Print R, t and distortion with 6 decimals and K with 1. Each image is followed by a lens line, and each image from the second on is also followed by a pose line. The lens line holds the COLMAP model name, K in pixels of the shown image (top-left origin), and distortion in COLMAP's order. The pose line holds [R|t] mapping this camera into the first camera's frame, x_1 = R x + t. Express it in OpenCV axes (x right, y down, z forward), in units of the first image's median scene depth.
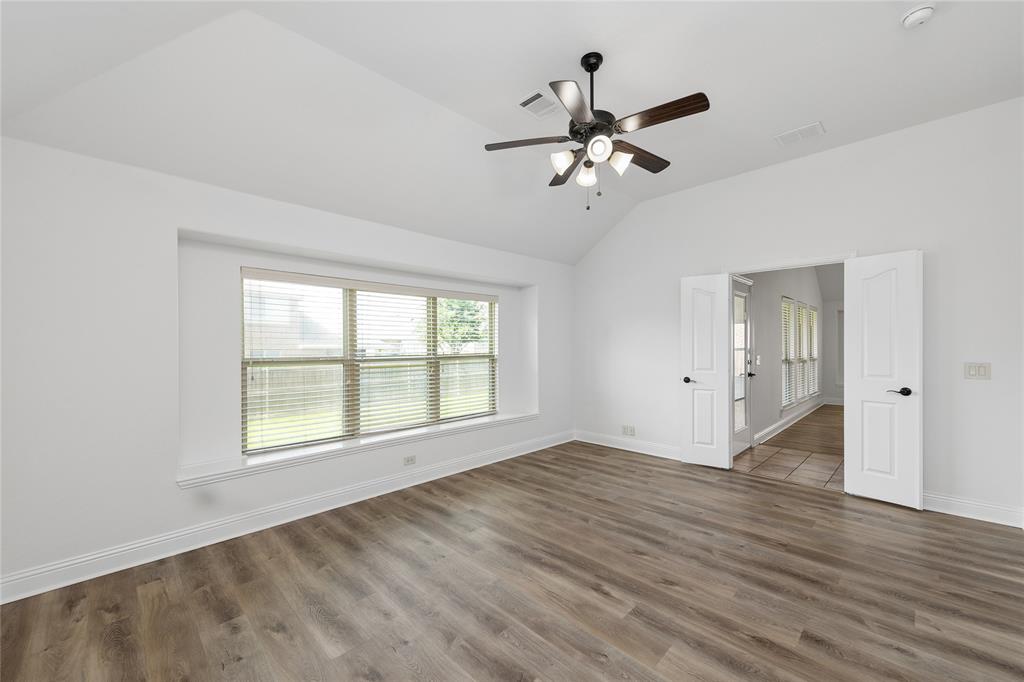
lens RADIAL K [[405.1, 0, 512.1], [0, 405.1, 348.5], [0, 0, 1]] dist [0.017633, -0.006346]
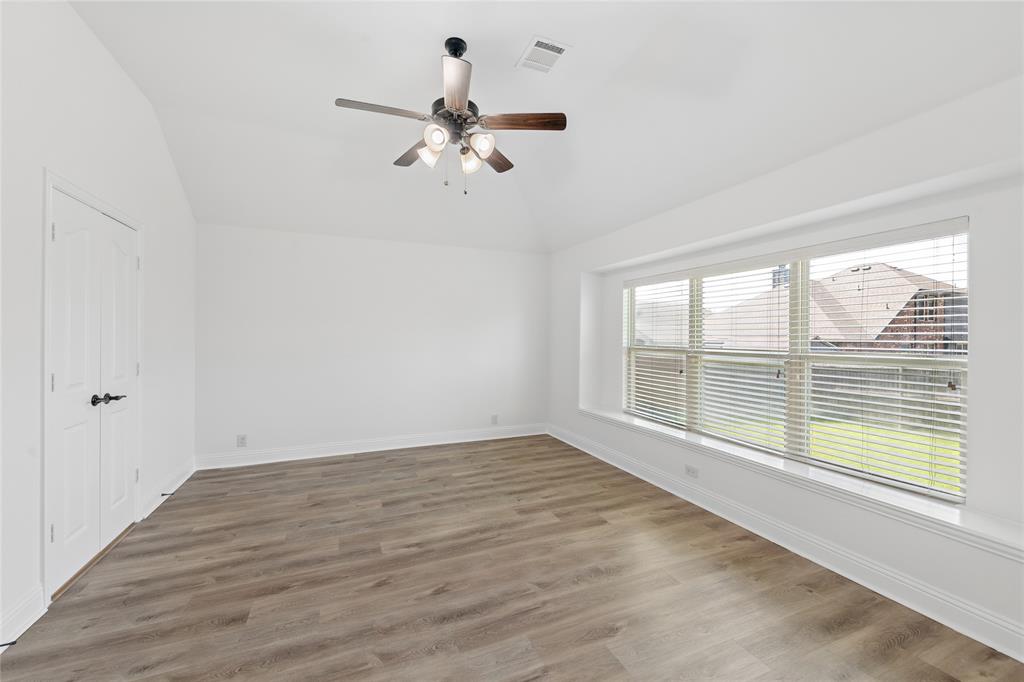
lens RADIAL K [[405.1, 0, 512.1], [0, 405.1, 348.5], [0, 0, 1]] dist [0.017633, -0.006346]
pose [[-0.379931, 0.033800, -0.924397, 1.056201], [-0.008234, 0.999169, 0.039919, -0.021716], [0.924978, 0.022778, -0.379337, 1.519237]]
